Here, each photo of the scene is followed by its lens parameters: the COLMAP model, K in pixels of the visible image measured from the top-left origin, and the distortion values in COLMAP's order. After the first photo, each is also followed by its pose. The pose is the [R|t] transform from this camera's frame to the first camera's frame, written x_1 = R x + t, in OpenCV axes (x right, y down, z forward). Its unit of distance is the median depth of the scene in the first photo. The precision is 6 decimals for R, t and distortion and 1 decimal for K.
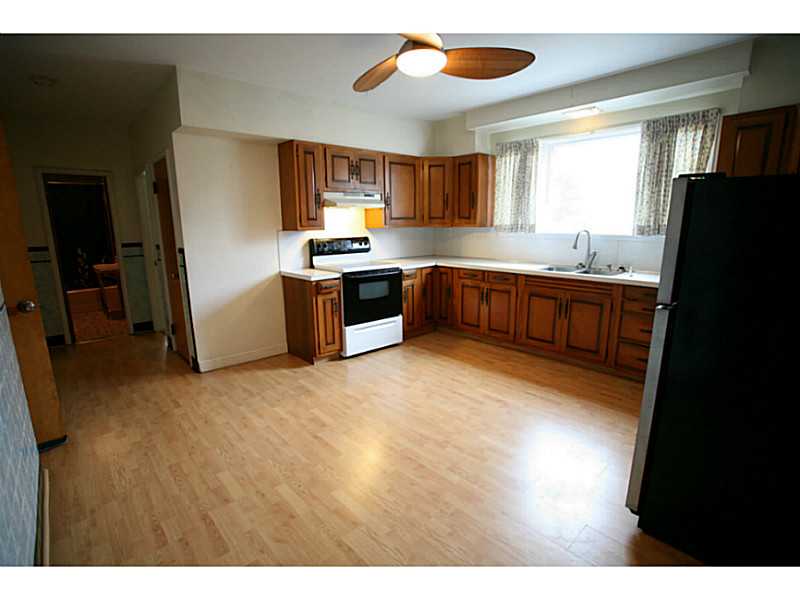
lens RADIAL K [[395.1, 0, 401.5], [0, 395.1, 300.0], [0, 0, 1]] dist [-0.066575, 0.034036]
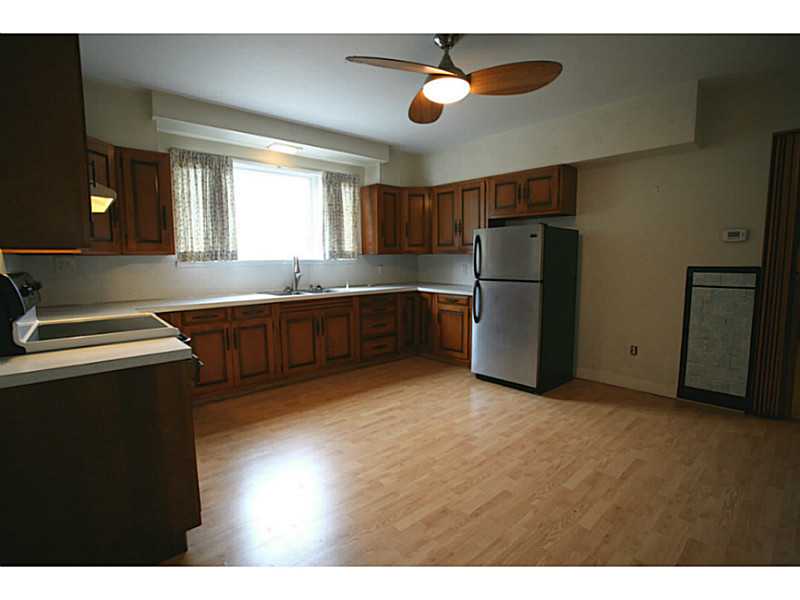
lens RADIAL K [[395.1, 0, 401.5], [0, 395.1, 300.0], [0, 0, 1]] dist [-0.066575, 0.034036]
pose [[0.019650, -0.110599, 0.993671, -0.639333], [0.190787, 0.976015, 0.104861, -0.118742], [-0.981435, 0.187519, 0.040280, 0.692858]]
